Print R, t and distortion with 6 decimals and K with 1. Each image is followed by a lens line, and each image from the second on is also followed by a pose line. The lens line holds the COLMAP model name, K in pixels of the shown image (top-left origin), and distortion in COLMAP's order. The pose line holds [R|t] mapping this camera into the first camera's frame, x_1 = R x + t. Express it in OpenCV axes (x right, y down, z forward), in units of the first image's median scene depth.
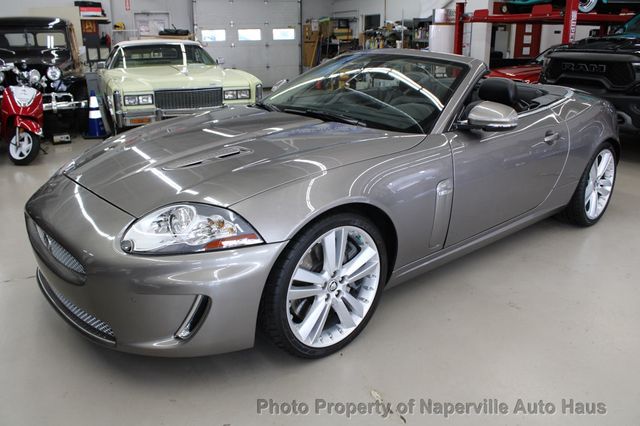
lens RADIAL K [[538.6, 0, 320.9], [0, 538.6, 212.1], [0, 0, 1]] dist [-0.112547, 0.057806]
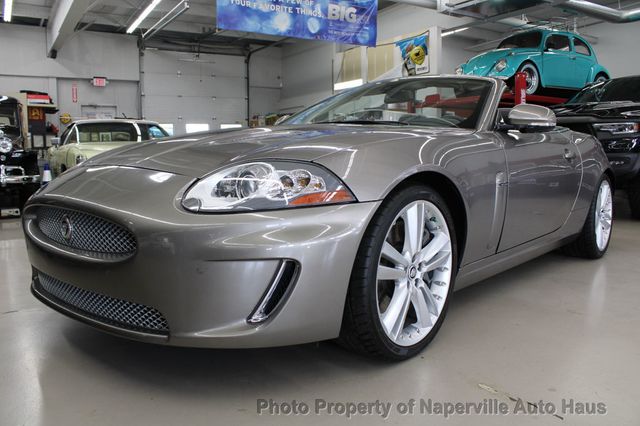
lens RADIAL K [[538.6, 0, 318.9], [0, 538.6, 211.6], [0, 0, 1]] dist [-0.112547, 0.057806]
pose [[0.991856, -0.015588, 0.126408, -0.137319], [0.041307, 0.978205, -0.203489, 0.123744], [-0.120481, 0.207054, 0.970883, 0.092114]]
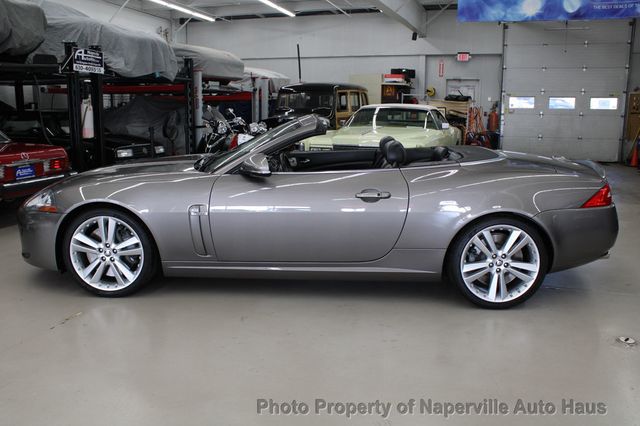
lens RADIAL K [[575.4, 0, 315.8], [0, 575.4, 209.6], [0, 0, 1]] dist [-0.096509, 0.067491]
pose [[0.720467, 0.137937, -0.679633, 0.954362], [-0.226835, 0.972984, -0.042988, -0.034607], [0.655343, 0.185135, 0.732292, 0.074906]]
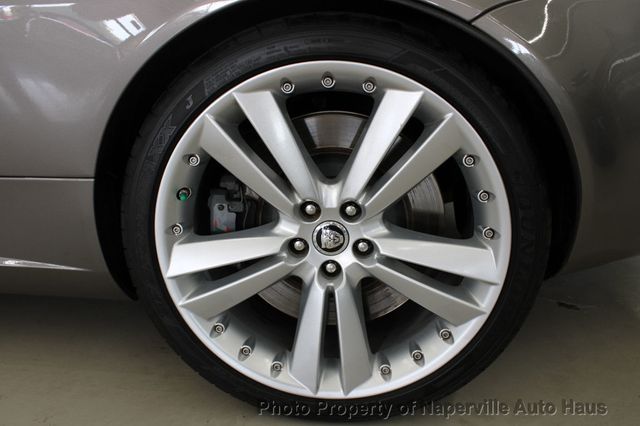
lens RADIAL K [[575.4, 0, 320.5], [0, 575.4, 217.8], [0, 0, 1]] dist [-0.096509, 0.067491]
pose [[0.678827, 0.250096, -0.690395, 0.680019], [-0.221899, 0.966121, 0.131796, -0.095170], [0.699968, 0.063731, 0.711325, 0.849174]]
